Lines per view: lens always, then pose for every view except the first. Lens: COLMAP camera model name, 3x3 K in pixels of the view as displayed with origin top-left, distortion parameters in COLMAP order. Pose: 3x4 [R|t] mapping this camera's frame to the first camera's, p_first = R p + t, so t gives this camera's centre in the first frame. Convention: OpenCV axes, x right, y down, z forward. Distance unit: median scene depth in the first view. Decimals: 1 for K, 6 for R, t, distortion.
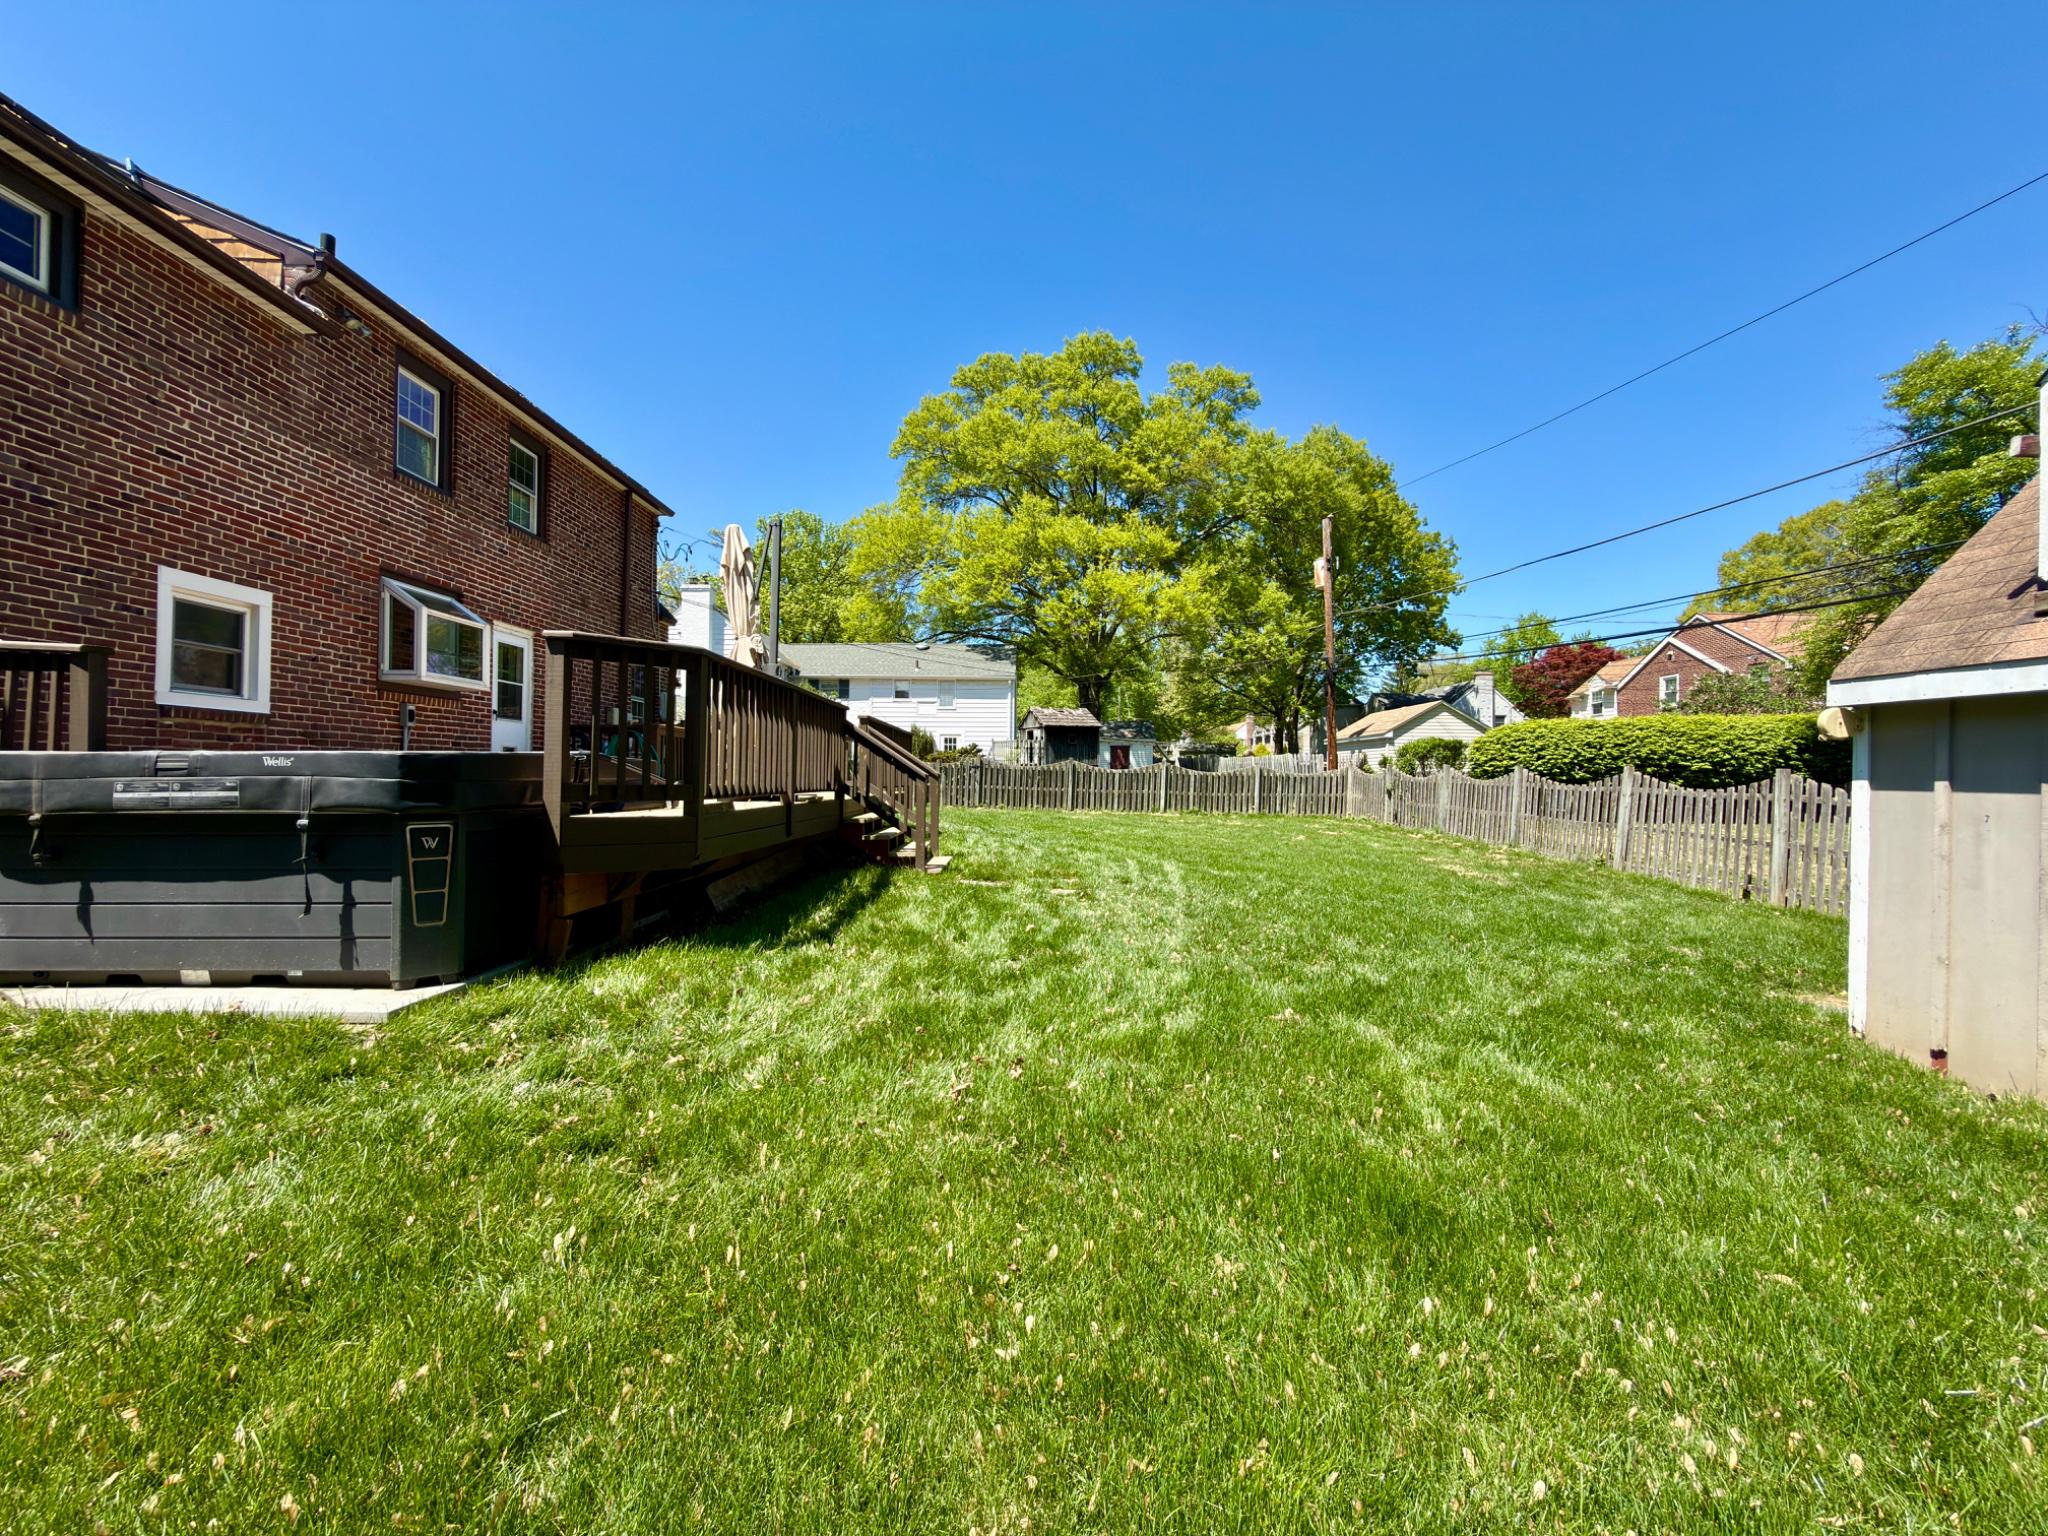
lens RADIAL K [[820.2, 0, 1015.2], [0, 820.2, 765.4], [0, 0, 1]] dist [-0.001119, 0.000627]
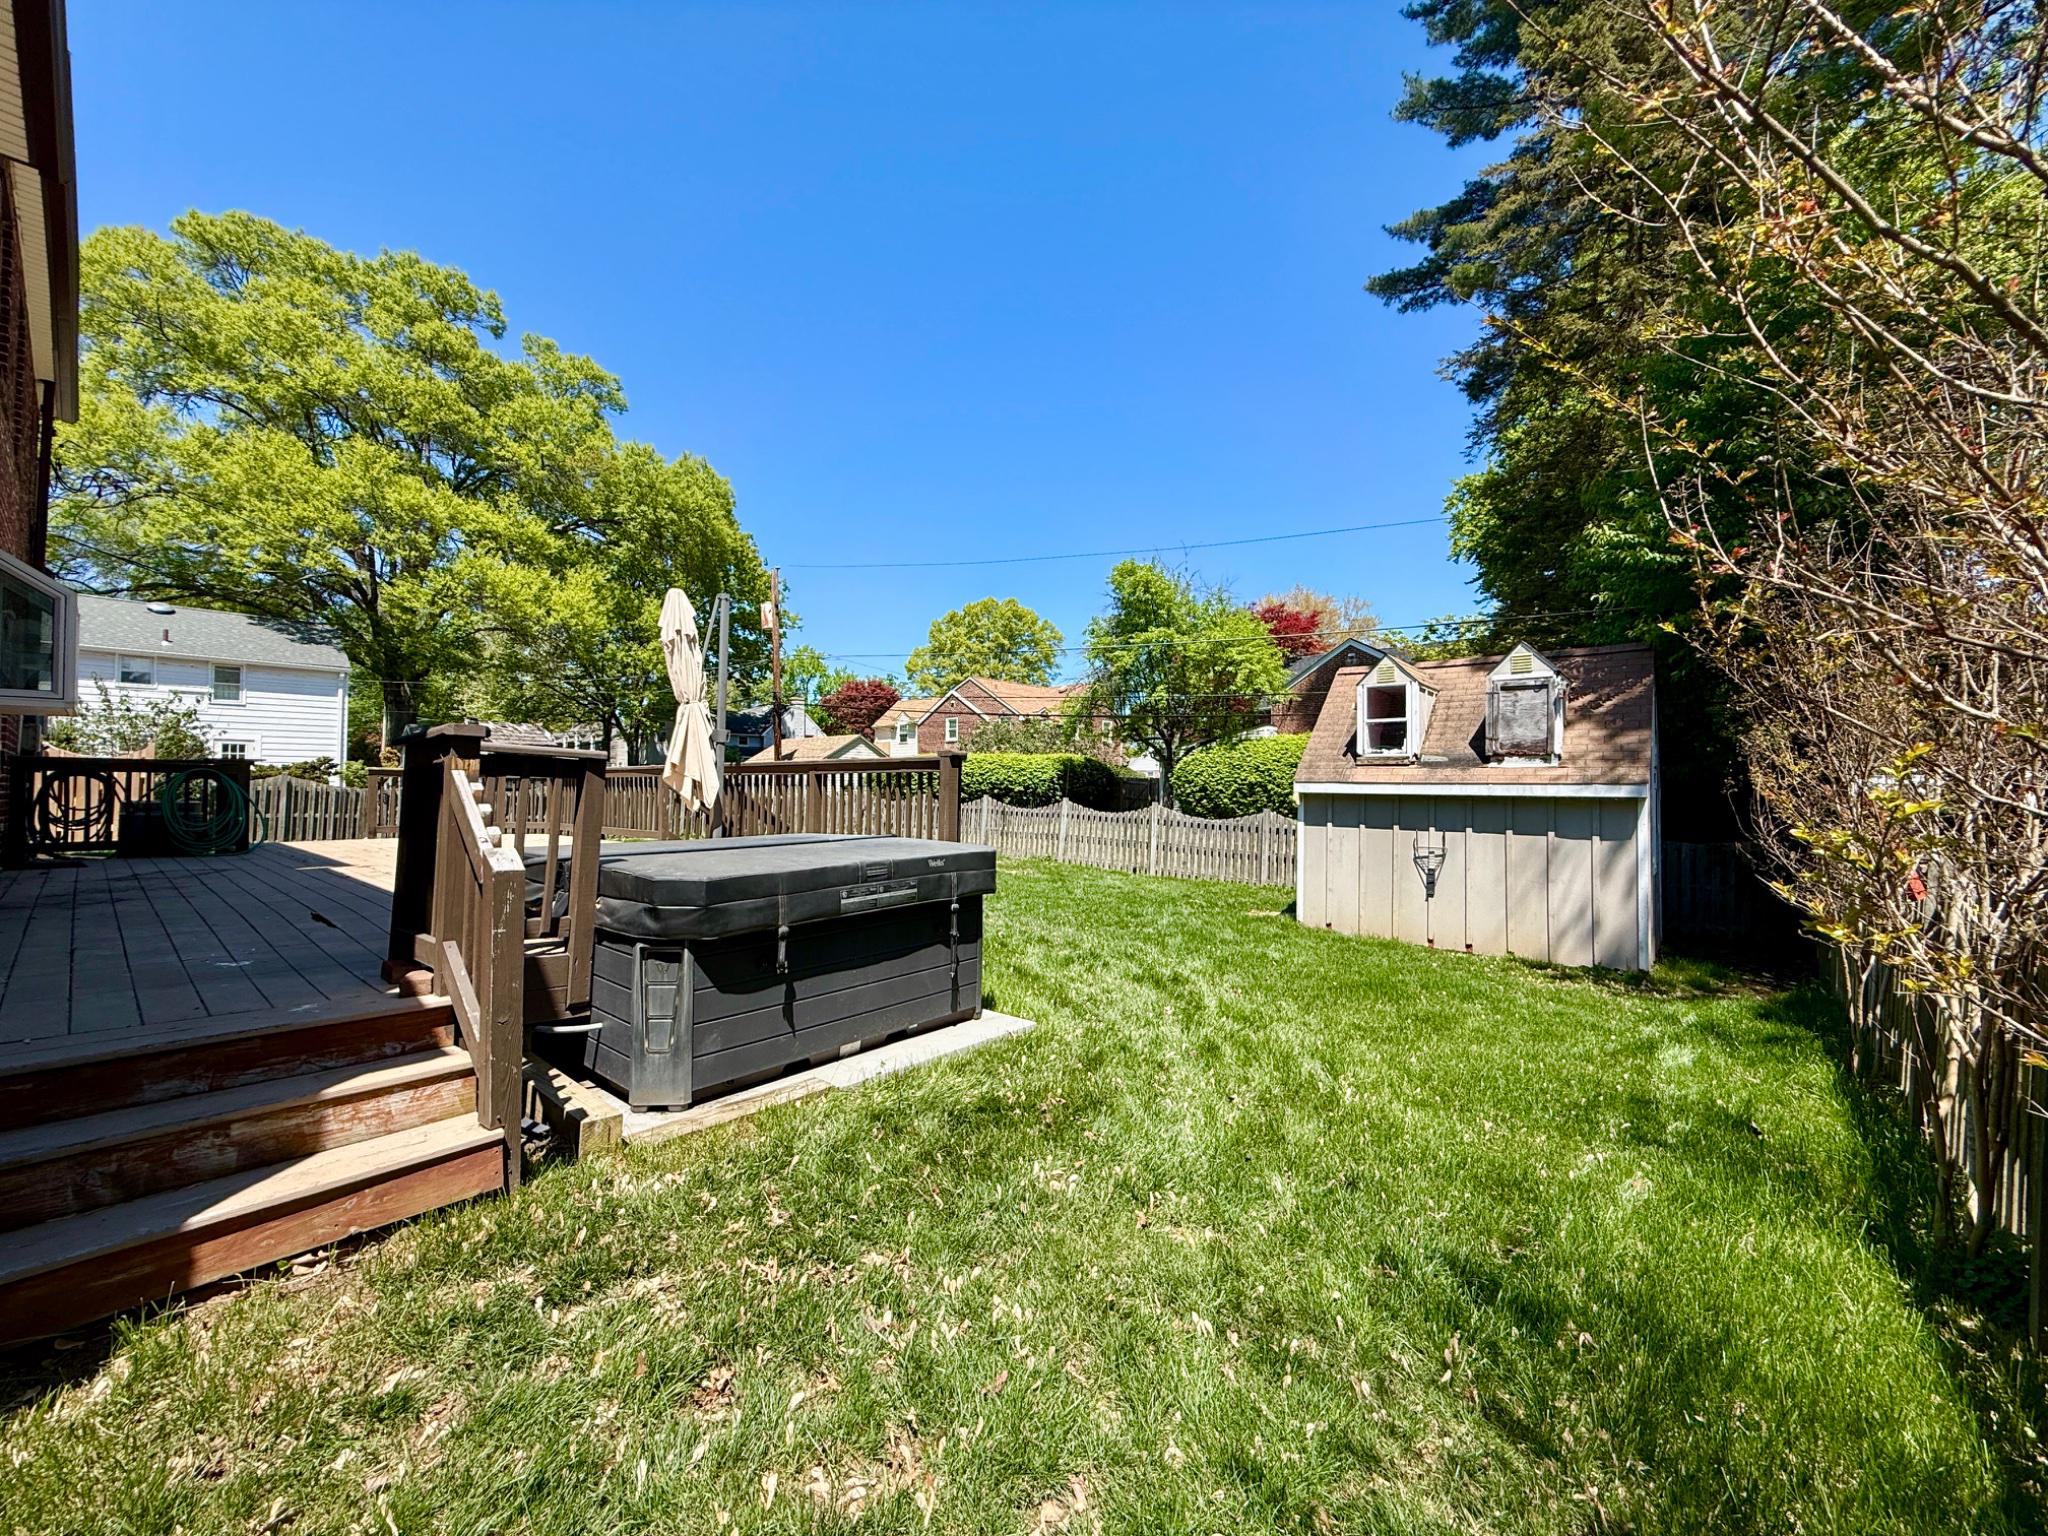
lens RADIAL K [[820.2, 0, 1020.2], [0, 820.2, 767.6], [0, 0, 1]] dist [-0.001119, 0.000627]
pose [[0.649002, 0.013795, 0.760662, -0.168325], [-0.011570, 0.999899, -0.008262, -0.013806], [-0.760699, -0.003439, 0.649096, 0.003399]]
